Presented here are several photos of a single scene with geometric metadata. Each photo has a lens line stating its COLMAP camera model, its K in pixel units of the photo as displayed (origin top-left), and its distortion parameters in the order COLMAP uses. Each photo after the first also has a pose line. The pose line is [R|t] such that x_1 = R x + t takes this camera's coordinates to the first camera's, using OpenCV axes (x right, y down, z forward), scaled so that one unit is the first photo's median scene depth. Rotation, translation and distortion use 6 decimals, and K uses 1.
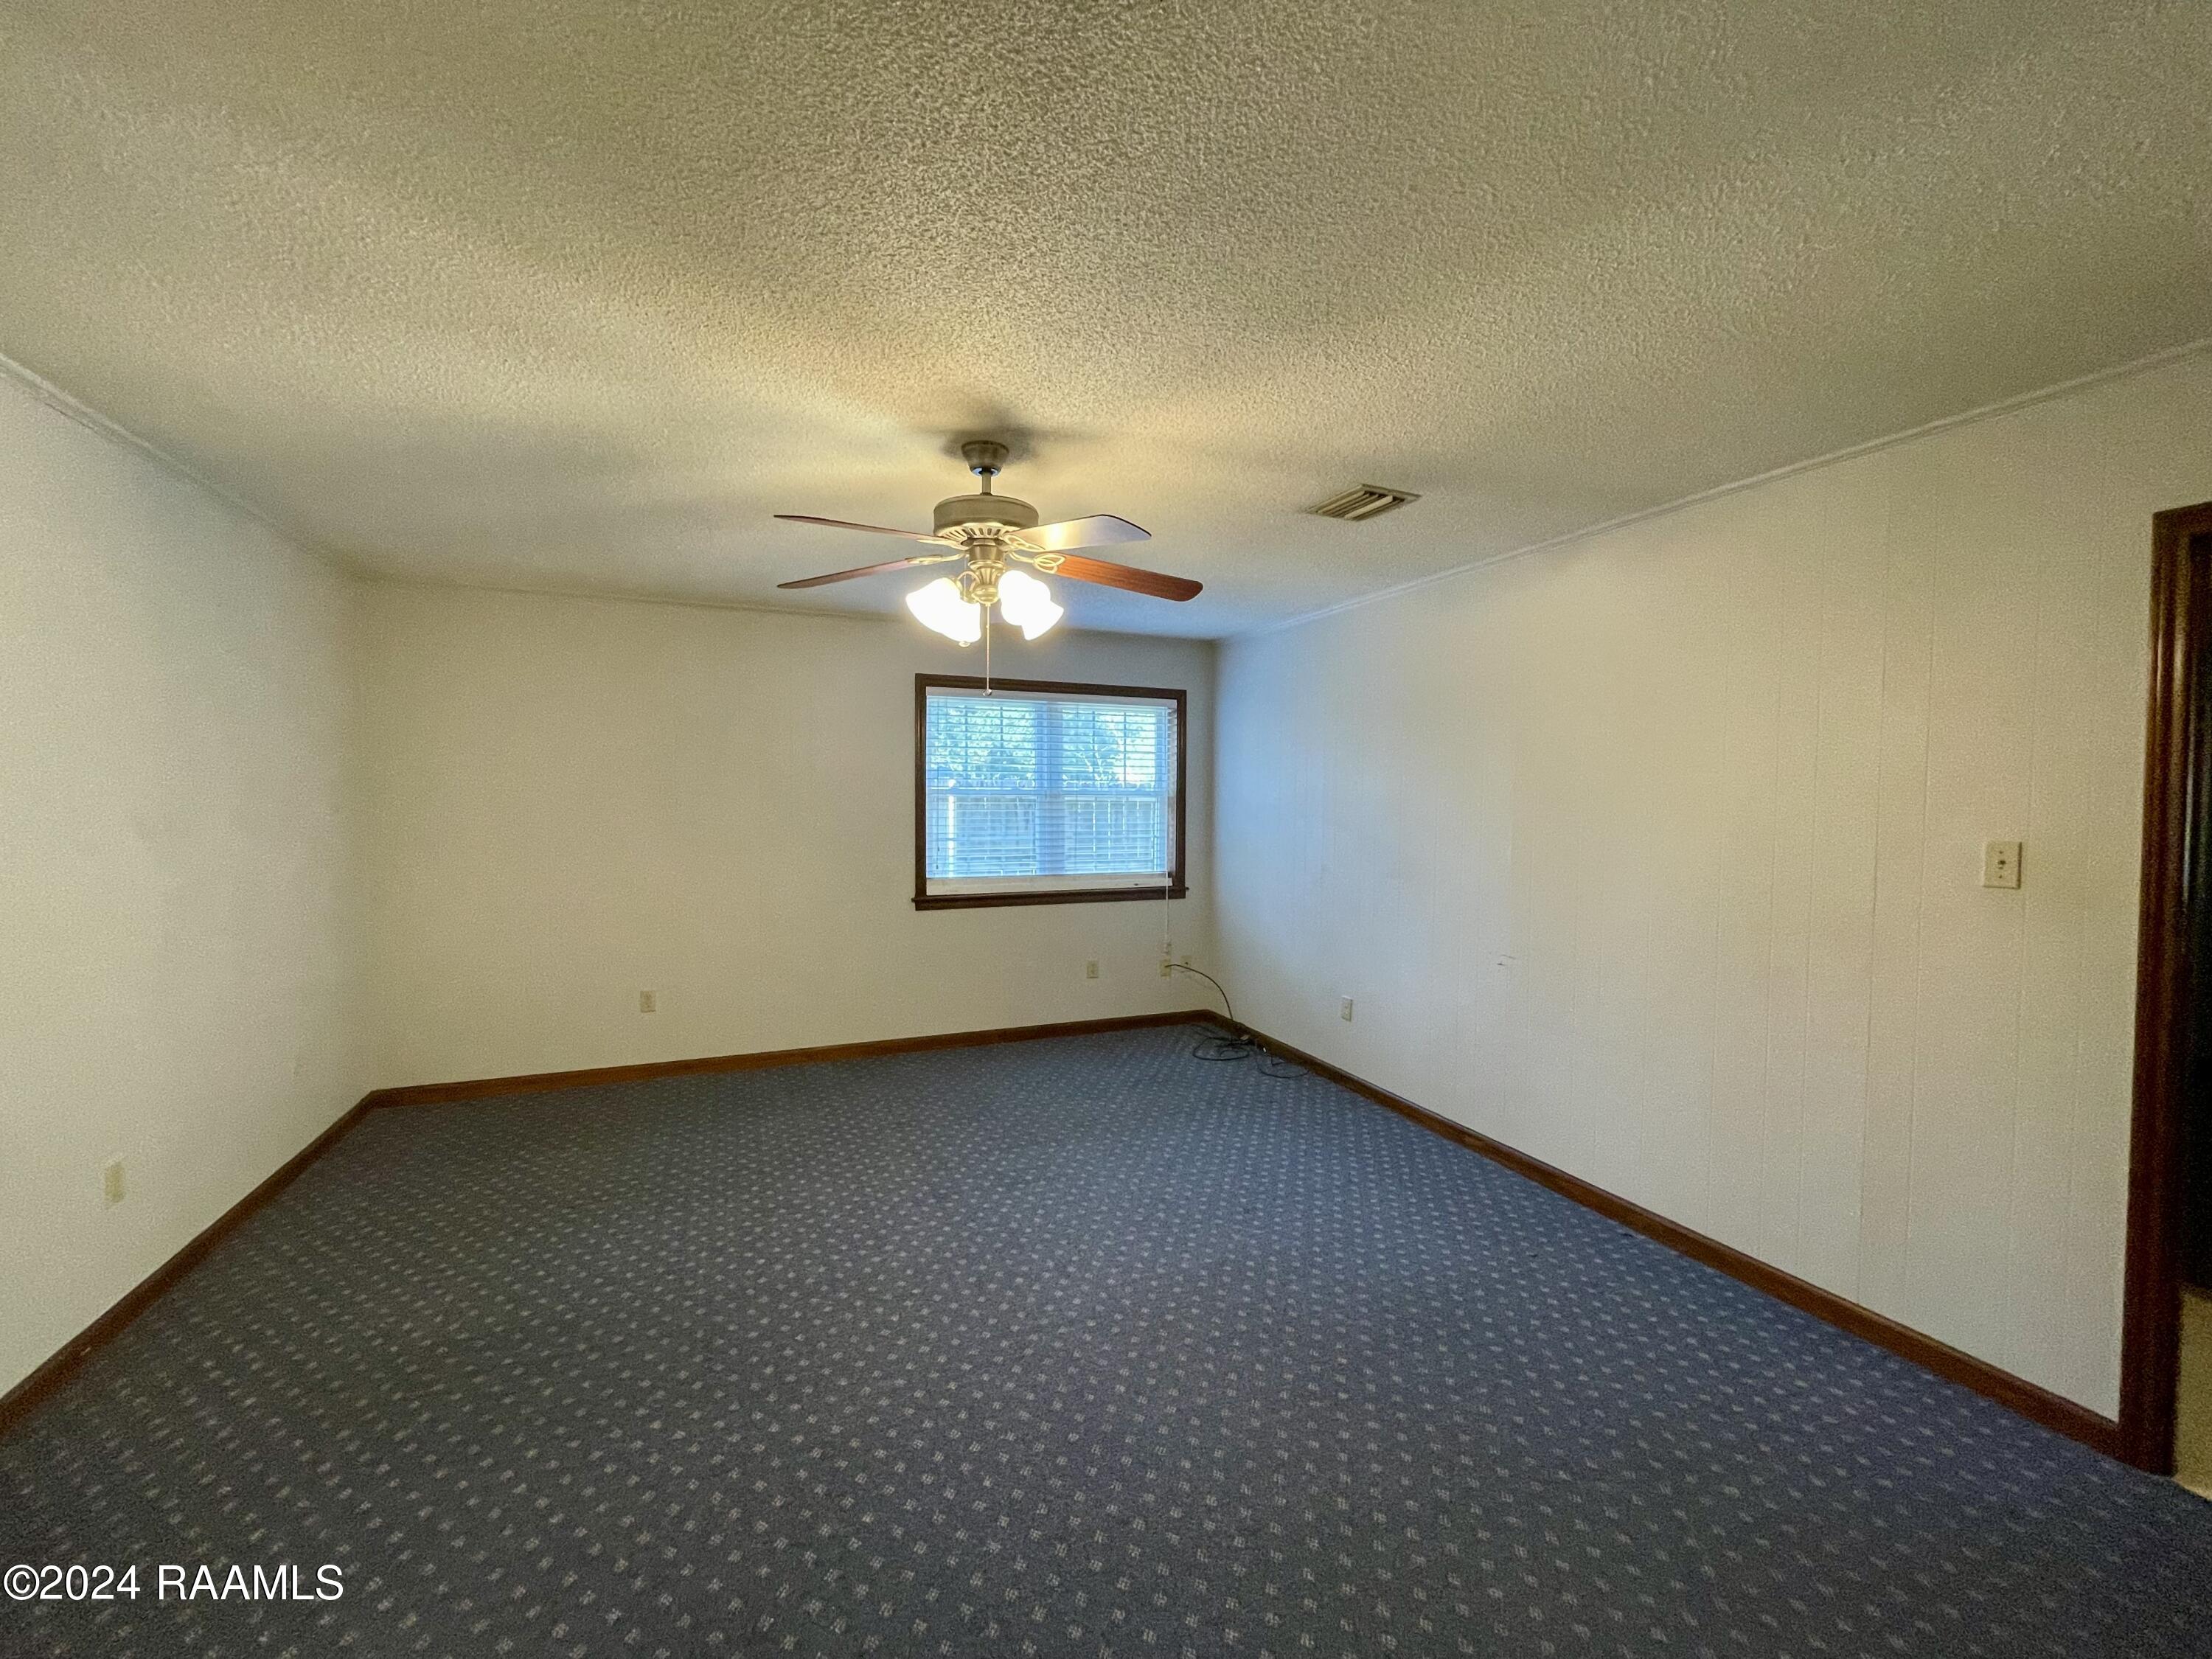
lens RADIAL K [[894.4, 0, 1112.0], [0, 894.4, 832.6], [0, 0, 1]] dist [-0.002567, -0.000056]
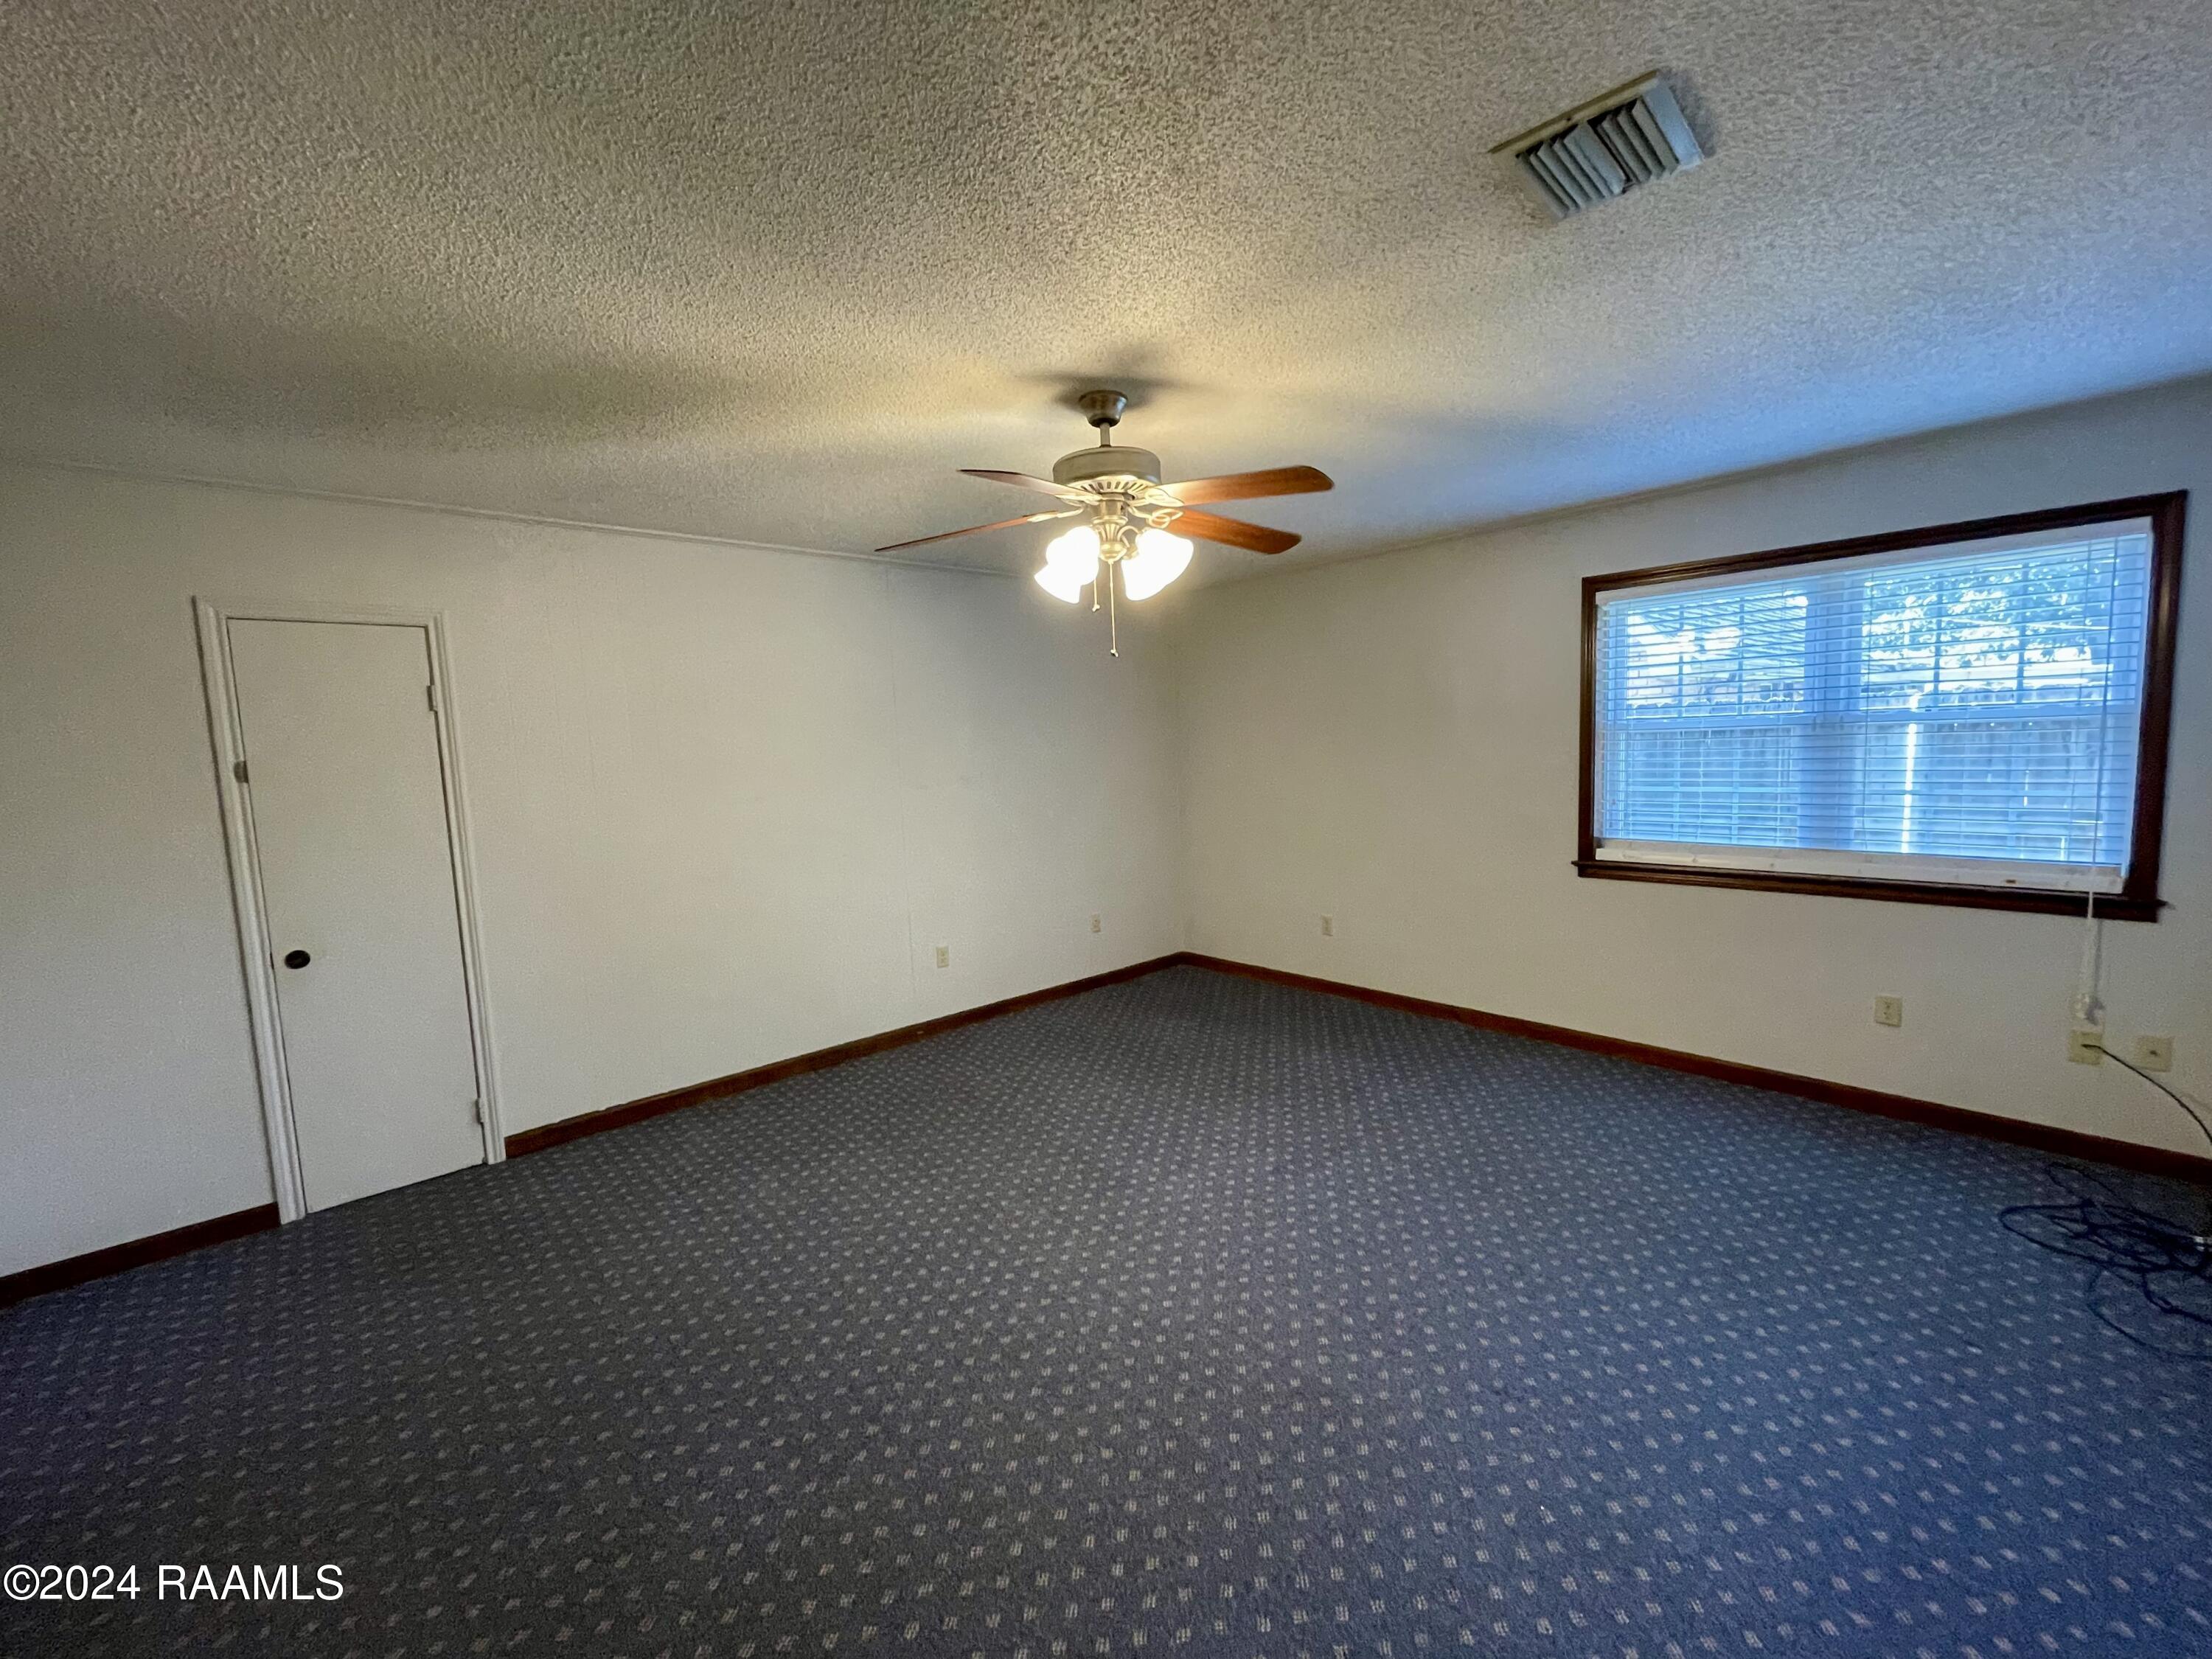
lens RADIAL K [[894.4, 0, 1110.4], [0, 894.4, 835.6], [0, 0, 1]] dist [-0.002567, -0.000056]
pose [[0.327979, 0.079978, -0.941293, 0.394924], [0.000168, 0.996405, 0.084719, -0.017875], [0.944685, -0.027944, 0.326786, 0.336568]]
